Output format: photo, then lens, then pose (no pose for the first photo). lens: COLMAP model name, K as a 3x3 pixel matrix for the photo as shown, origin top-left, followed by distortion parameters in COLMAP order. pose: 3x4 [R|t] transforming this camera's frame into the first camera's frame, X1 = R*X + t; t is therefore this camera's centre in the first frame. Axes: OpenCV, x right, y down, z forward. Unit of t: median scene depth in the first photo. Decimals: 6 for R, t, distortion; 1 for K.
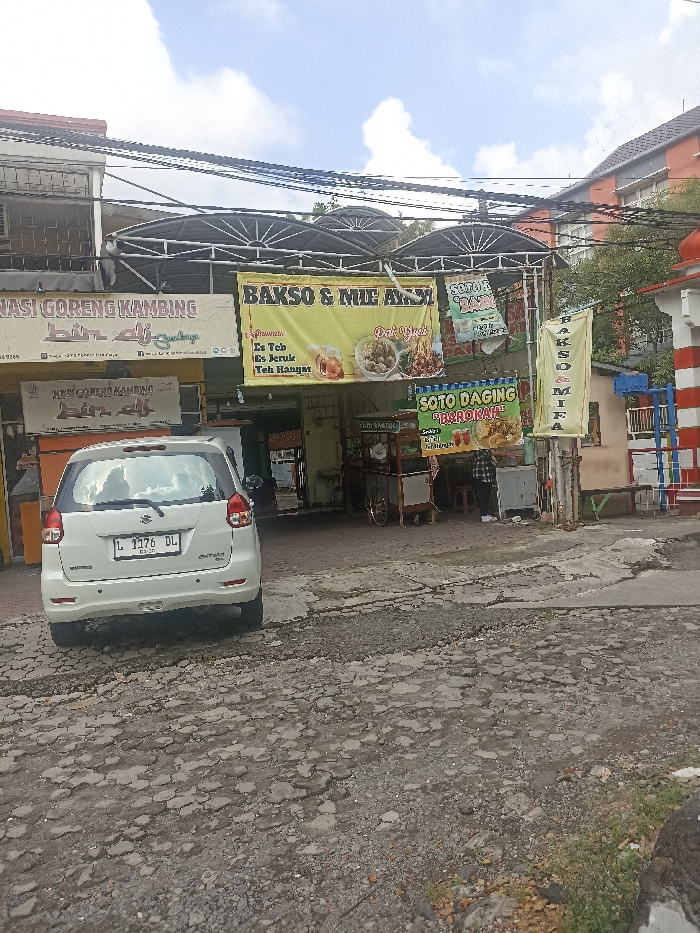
lens RADIAL K [[678.0, 0, 345.5], [0, 678.0, 468.3], [0, 0, 1]] dist [0.011738, -0.024207]
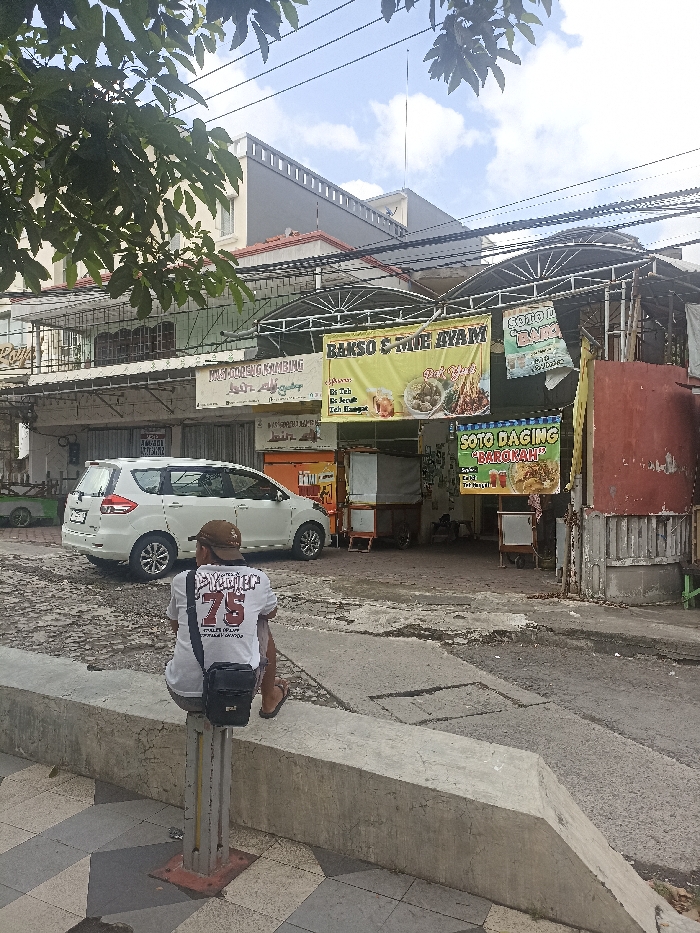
lens RADIAL K [[678.0, 0, 355.5], [0, 678.0, 463.0], [0, 0, 1]] dist [0.011738, -0.024207]
pose [[0.540260, 0.073274, -0.838302, 0.900390], [-0.087521, 0.995692, 0.030627, -0.082921], [0.836934, 0.056822, 0.544346, 0.329568]]
